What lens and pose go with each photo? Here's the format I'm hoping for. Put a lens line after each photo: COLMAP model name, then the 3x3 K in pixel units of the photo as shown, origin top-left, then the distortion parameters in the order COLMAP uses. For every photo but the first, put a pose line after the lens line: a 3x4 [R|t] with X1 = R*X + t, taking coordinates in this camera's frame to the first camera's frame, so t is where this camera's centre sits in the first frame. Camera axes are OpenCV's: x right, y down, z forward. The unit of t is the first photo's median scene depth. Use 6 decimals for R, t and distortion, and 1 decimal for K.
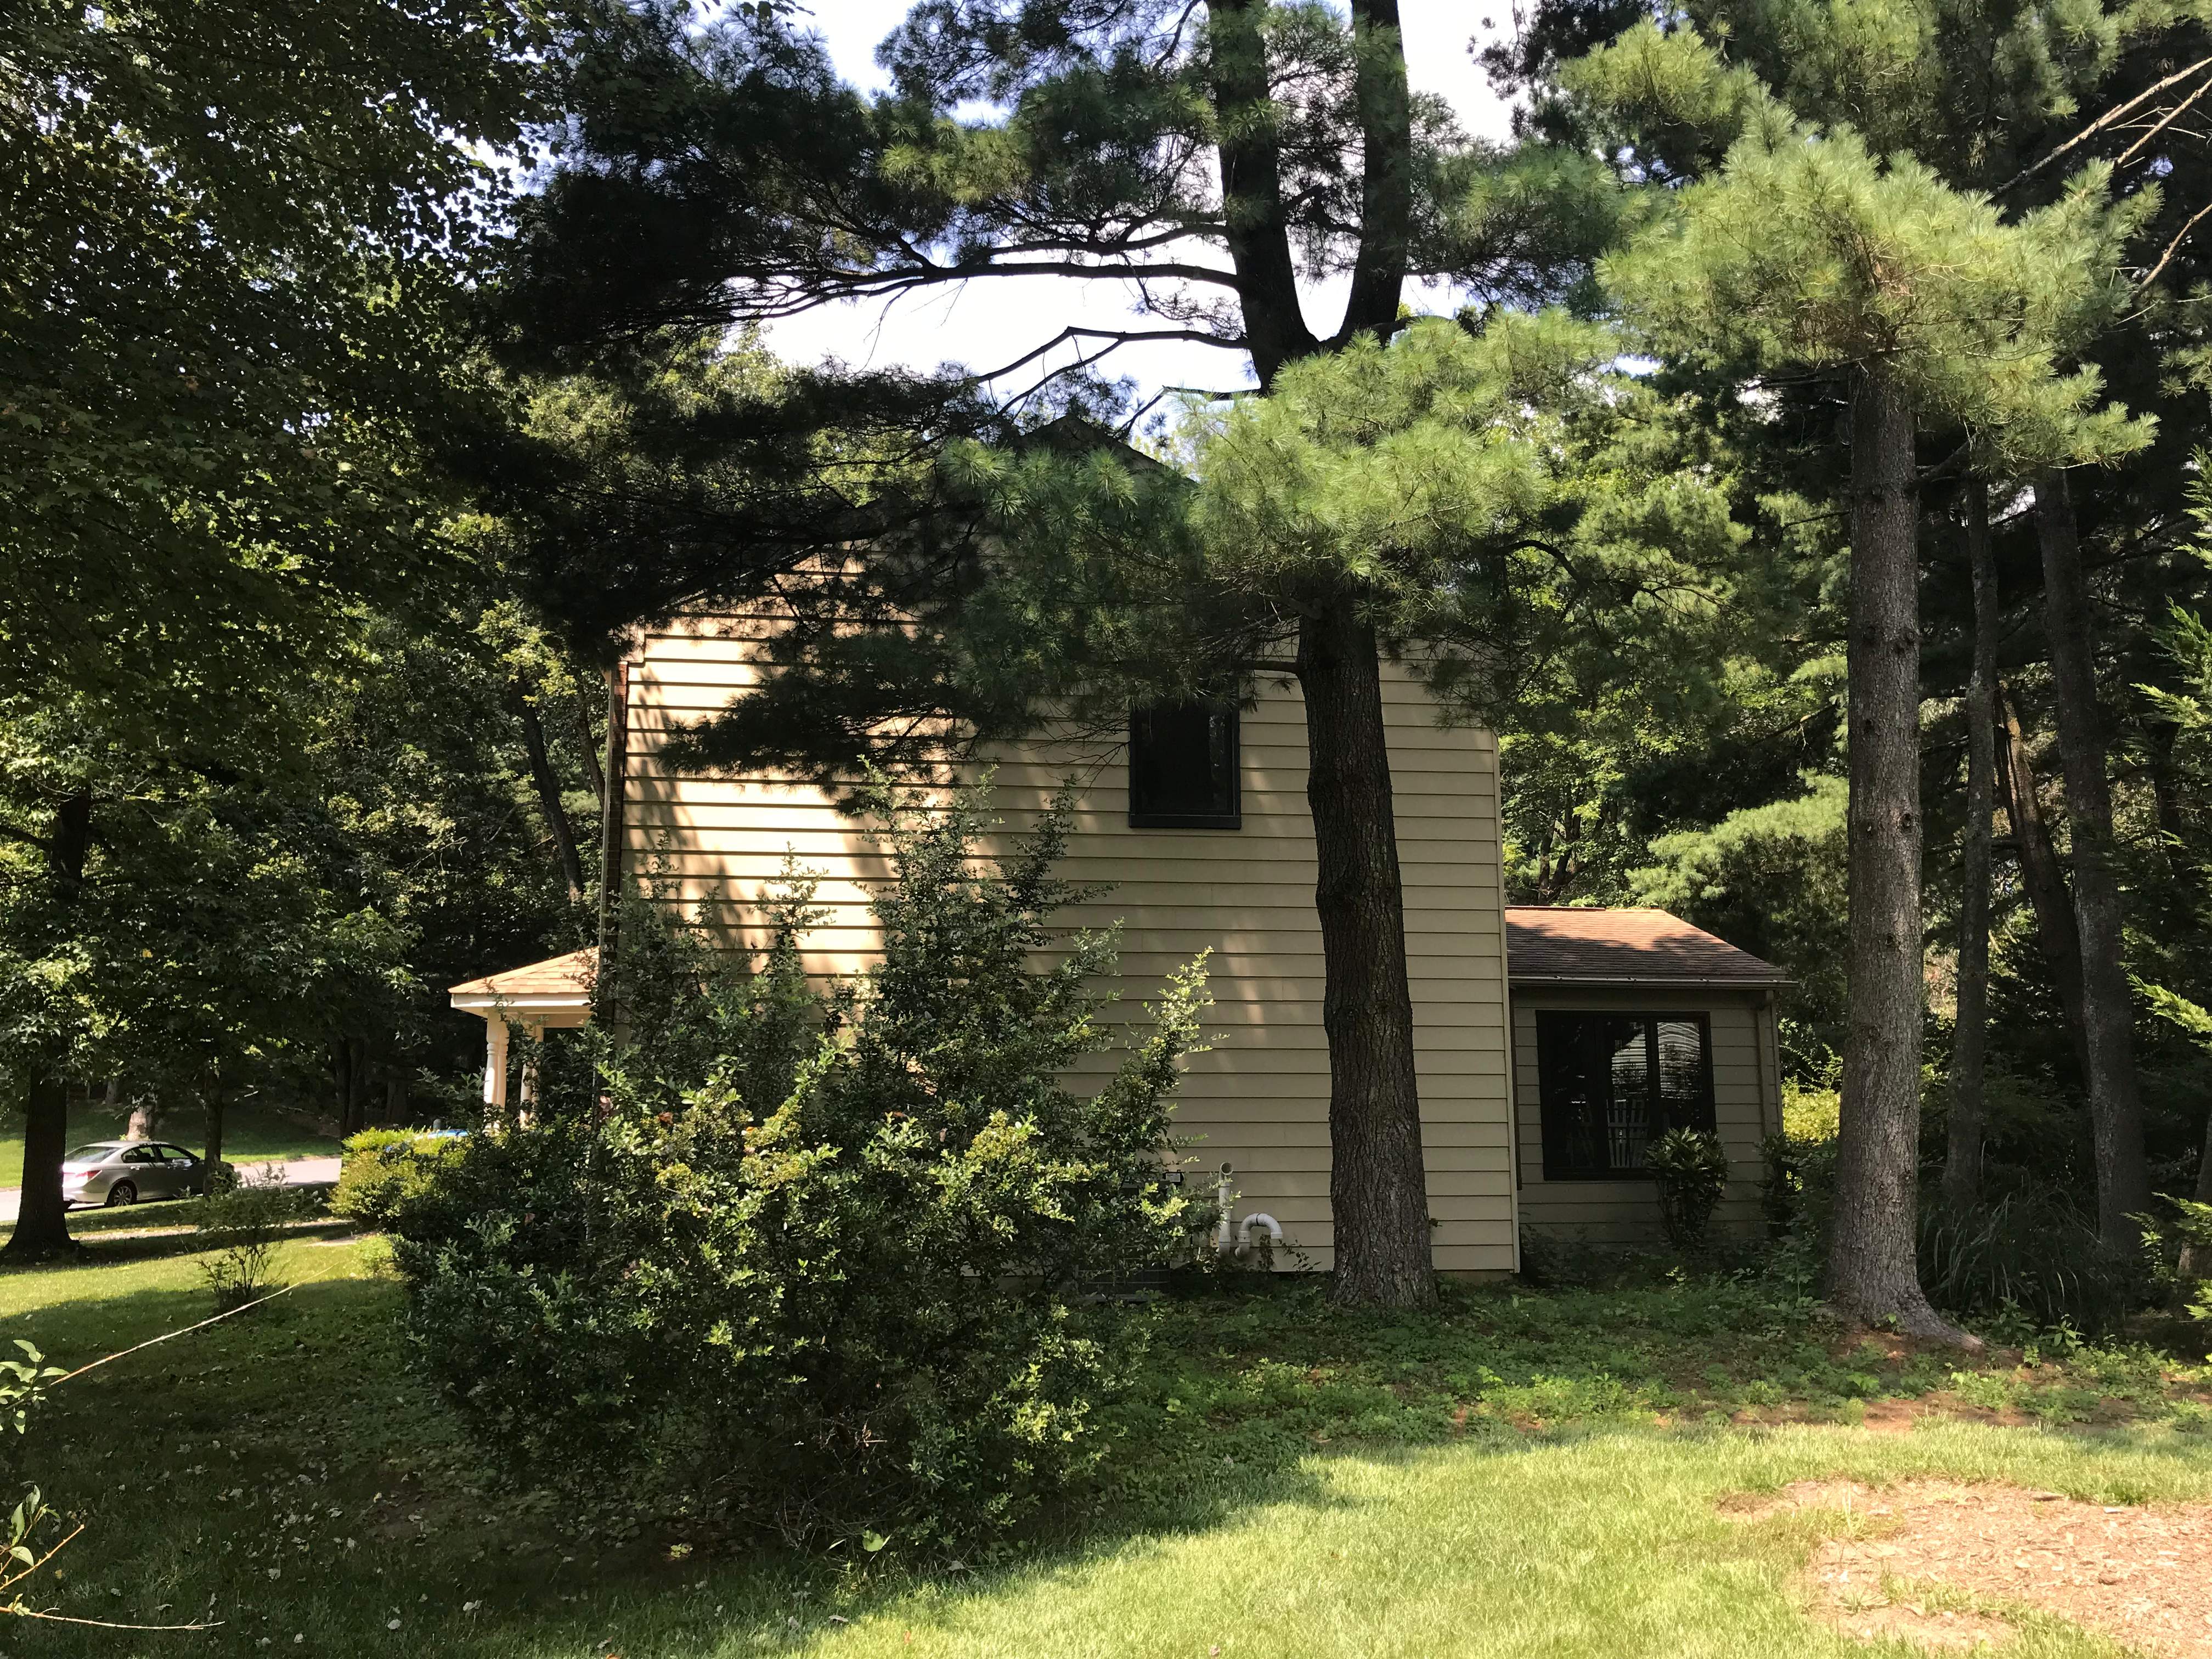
lens RADIAL K [[1814.3, 0, 1101.0], [0, 1814.3, 817.1], [0, 0, 1]] dist [0.030525, -0.041223]
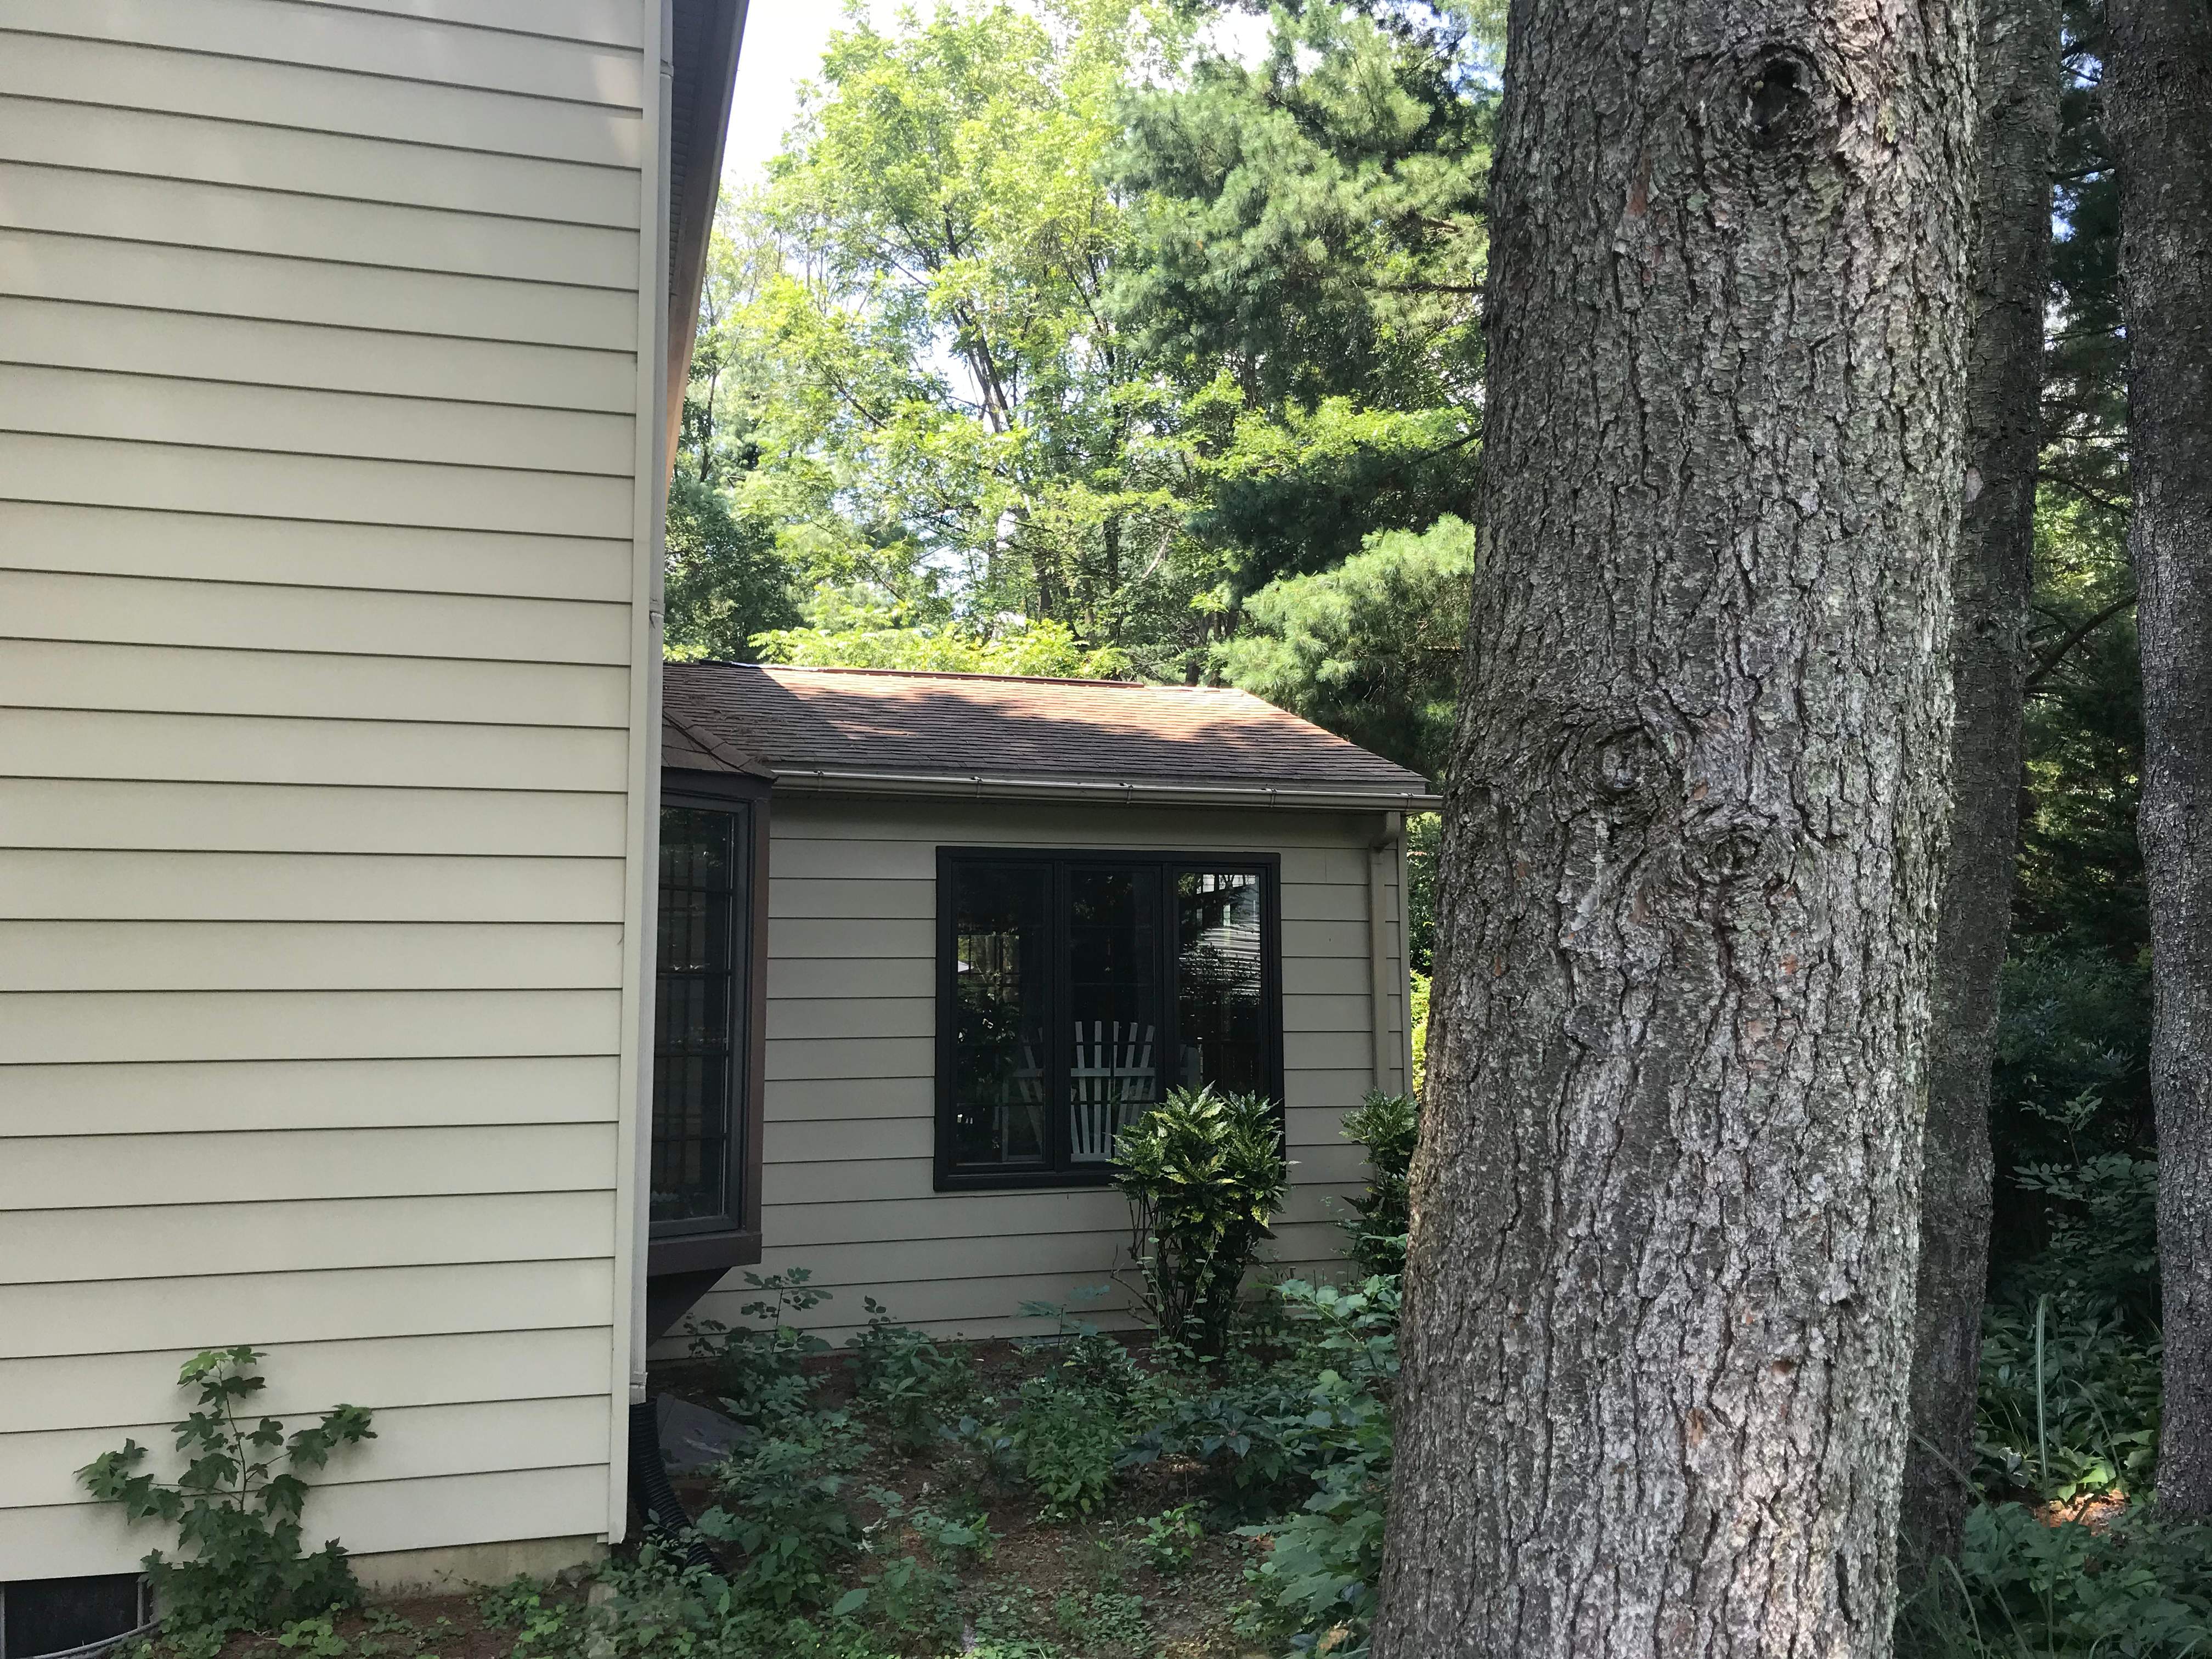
lens RADIAL K [[1814.3, 0, 1097.6], [0, 1814.3, 841.1], [0, 0, 1]] dist [0.030525, -0.041223]
pose [[0.989859, 0.010146, 0.141694, 0.174384], [-0.020814, 0.997040, 0.074015, 0.054753], [-0.140524, -0.076214, 0.987140, 0.415957]]
